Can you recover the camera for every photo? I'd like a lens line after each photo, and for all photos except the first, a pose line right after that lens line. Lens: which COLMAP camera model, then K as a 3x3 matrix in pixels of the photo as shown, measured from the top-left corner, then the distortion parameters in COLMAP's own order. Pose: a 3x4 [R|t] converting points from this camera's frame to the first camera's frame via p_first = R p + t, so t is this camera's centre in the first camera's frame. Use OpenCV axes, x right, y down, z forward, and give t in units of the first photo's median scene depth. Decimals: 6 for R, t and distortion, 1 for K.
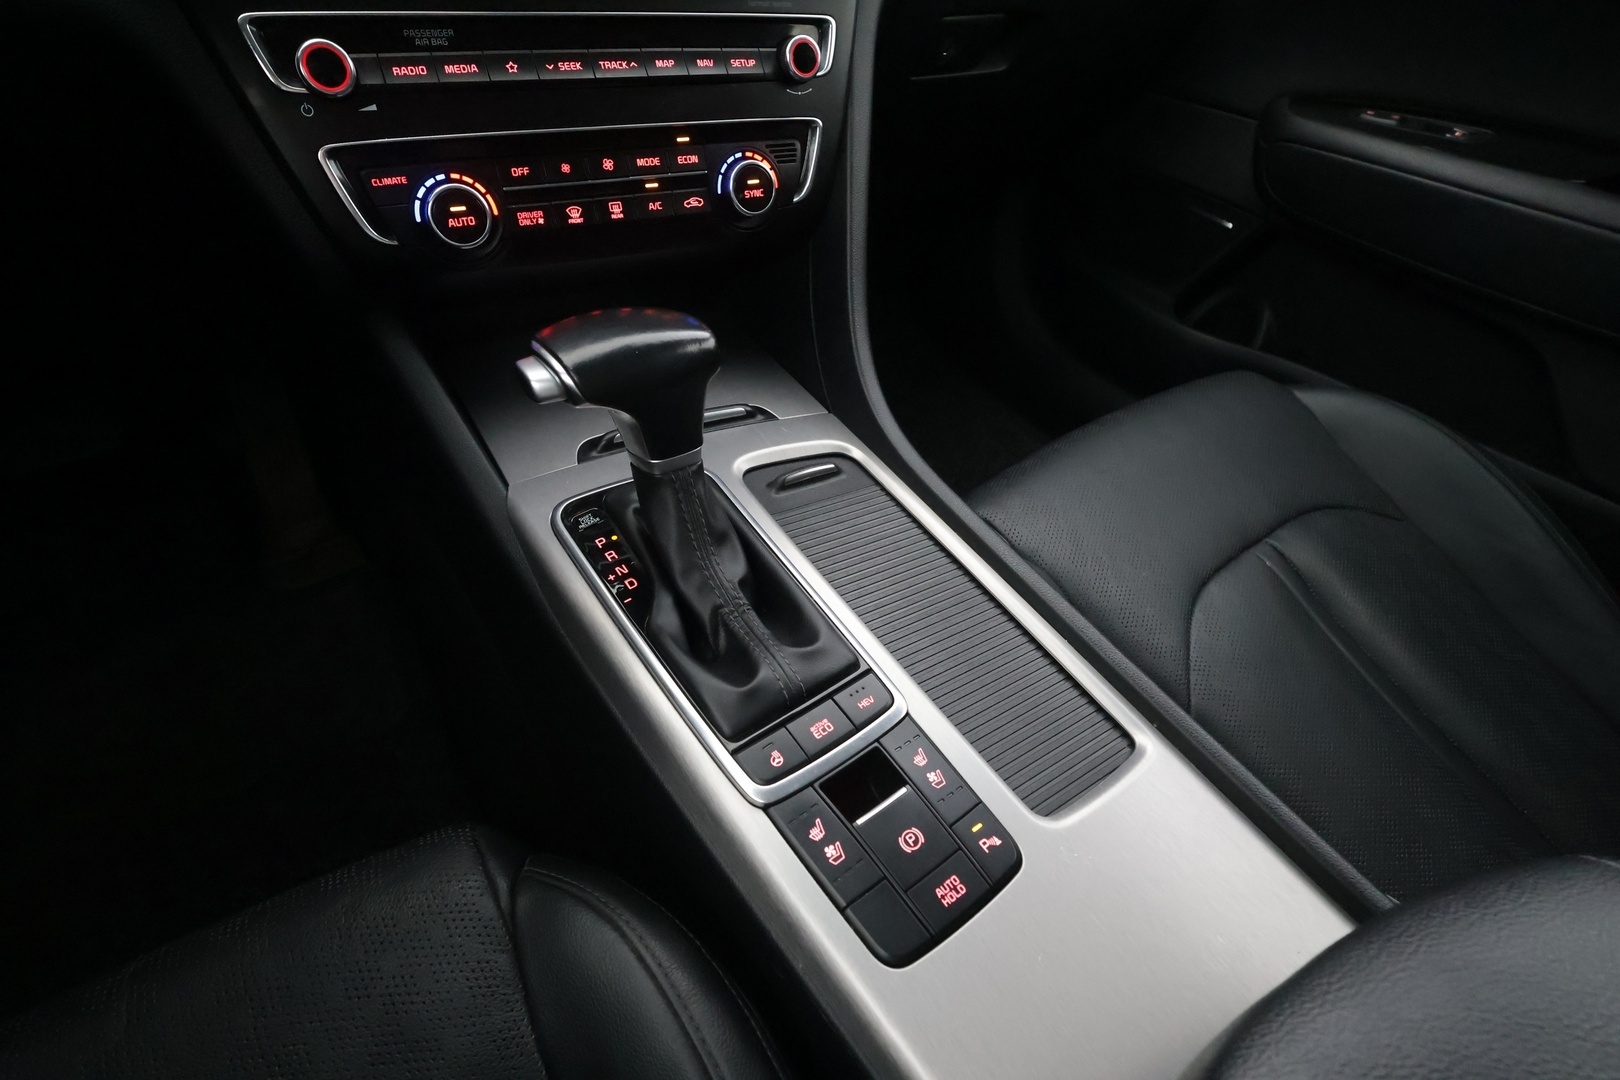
lens RADIAL K [[771.3, 0, 810.5], [0, 771.3, 539.9], [0, 0, 1]] dist [0.002746, -0.000914]
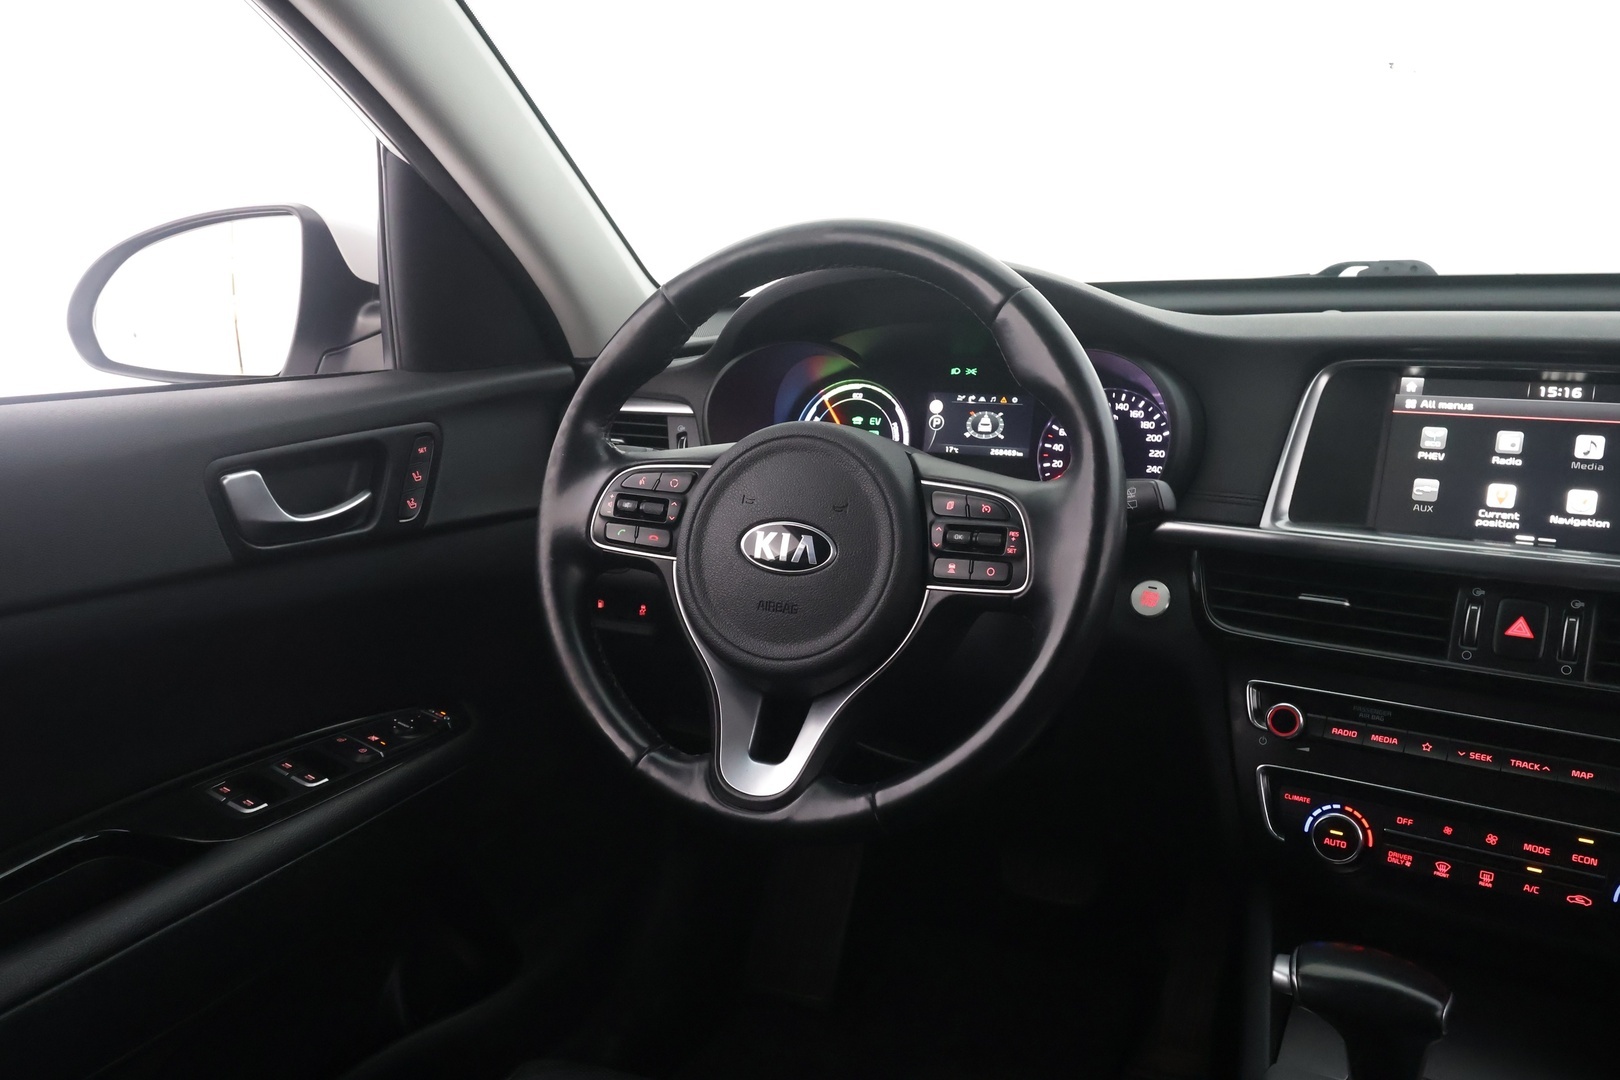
lens RADIAL K [[1270.5, 0, 807.3], [0, 1270.5, 540.7], [0, 0, 1]] dist [-0.001954, 0.006507]
pose [[0.464106, 0.109681, -0.878963, 0.810652], [-0.554812, 0.809534, -0.191932, 0.041803], [0.690499, 0.576736, 0.436562, -0.668739]]
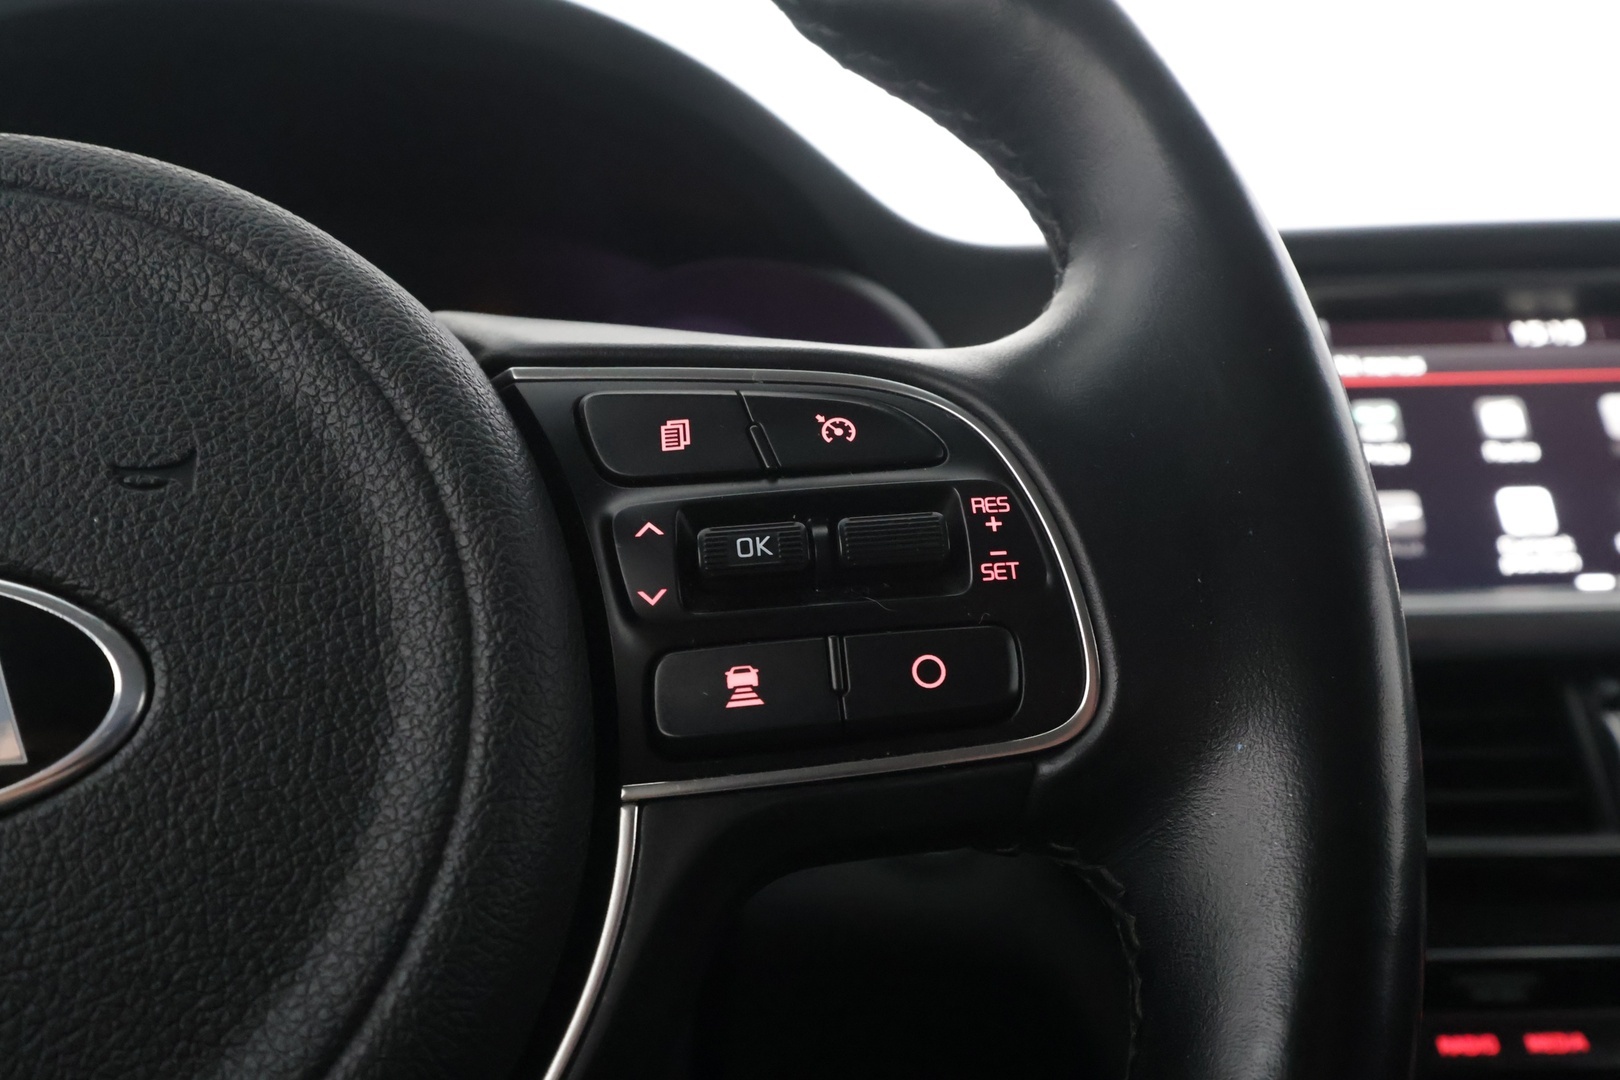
lens RADIAL K [[1270.5, 0, 776.1], [0, 1270.5, 572.0], [0, 0, 1]] dist [-0.001954, 0.006507]
pose [[0.863823, -0.089956, -0.495699, -0.412464], [-0.261928, 0.760302, -0.594420, -0.166078], [0.430352, 0.643311, 0.633204, -0.018638]]
